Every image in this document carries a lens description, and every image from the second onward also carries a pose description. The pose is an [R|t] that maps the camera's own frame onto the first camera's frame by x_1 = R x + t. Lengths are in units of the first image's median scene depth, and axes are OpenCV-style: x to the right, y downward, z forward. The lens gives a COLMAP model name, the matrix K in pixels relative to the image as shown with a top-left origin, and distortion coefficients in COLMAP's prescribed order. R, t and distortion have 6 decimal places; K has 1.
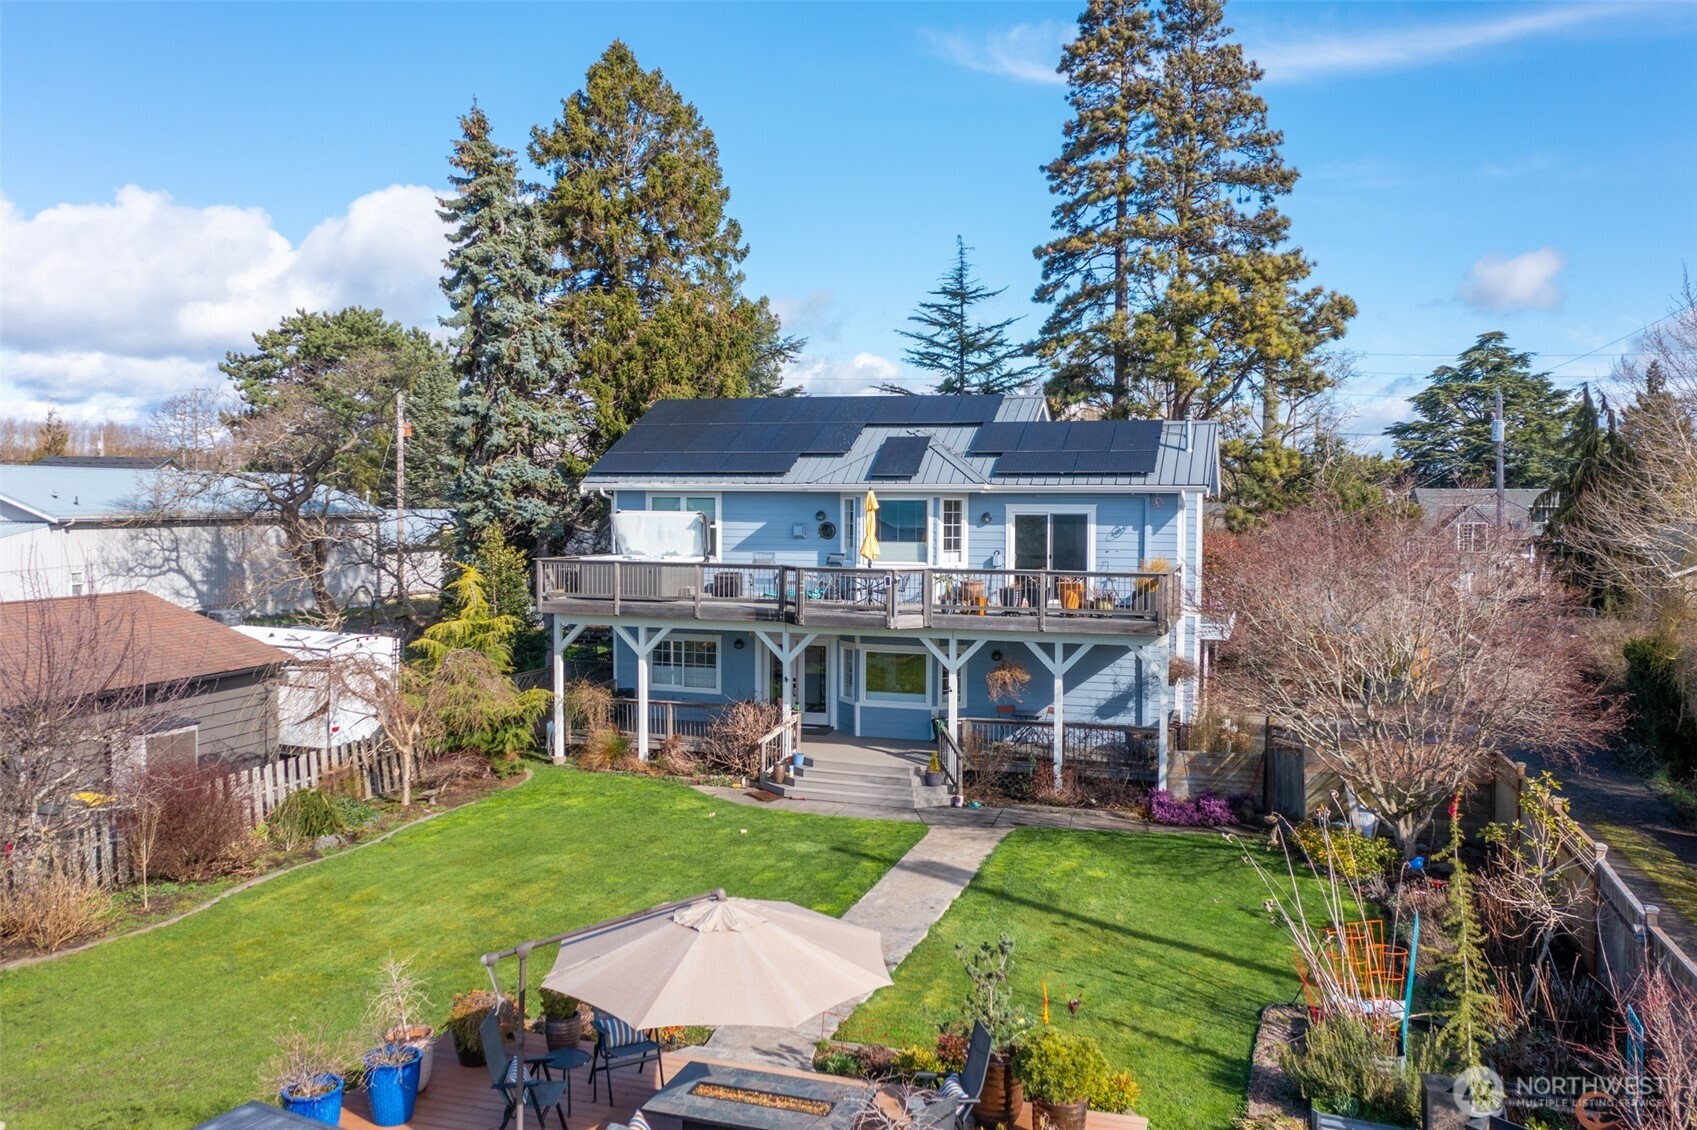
lens RADIAL K [[1286.0, 0, 848.5], [0, 1286.0, 565.0], [0, 0, 1]] dist [0.001731, 0.001199]
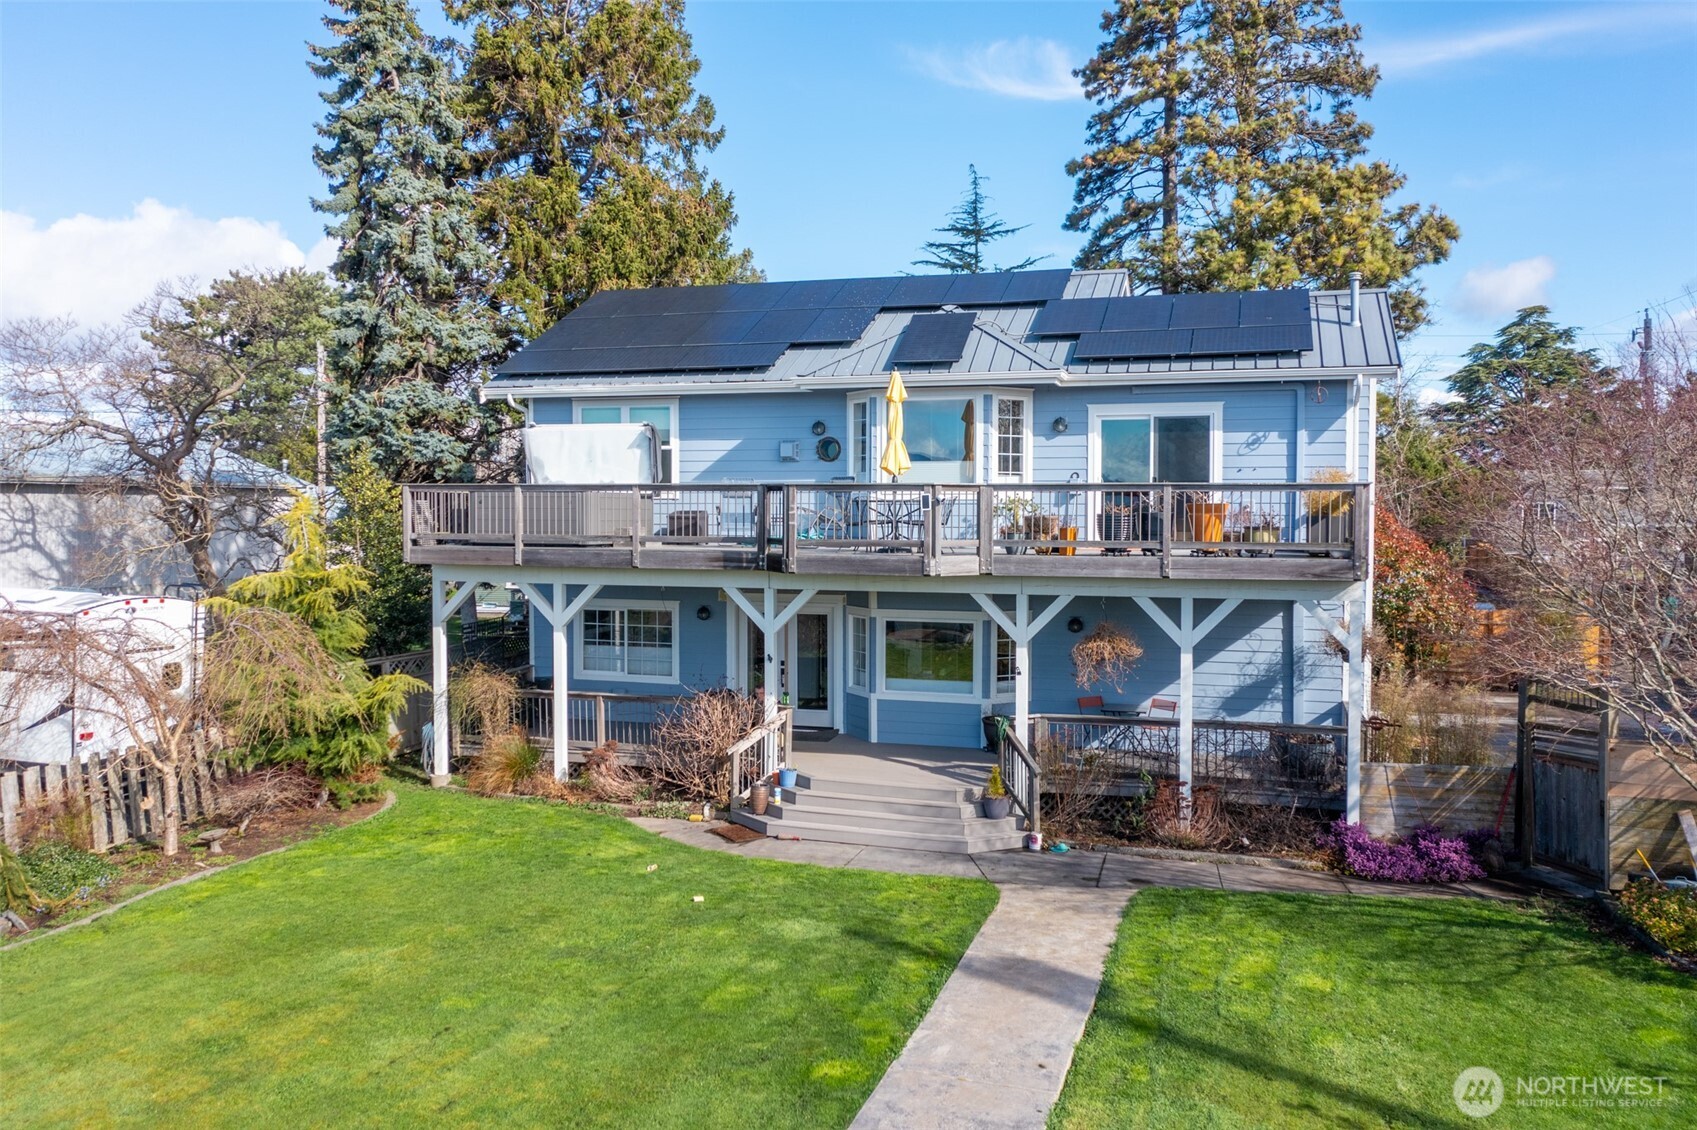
lens RADIAL K [[1363.7, 0, 848.5], [0, 1363.7, 565.0], [0, 0, 1]] dist [0.007179, 0.005295]
pose [[0.999980, -0.004289, 0.004682, -0.009918], [0.004278, 0.999988, 0.002350, 0.036748], [-0.004692, -0.002330, 0.999986, 0.273795]]
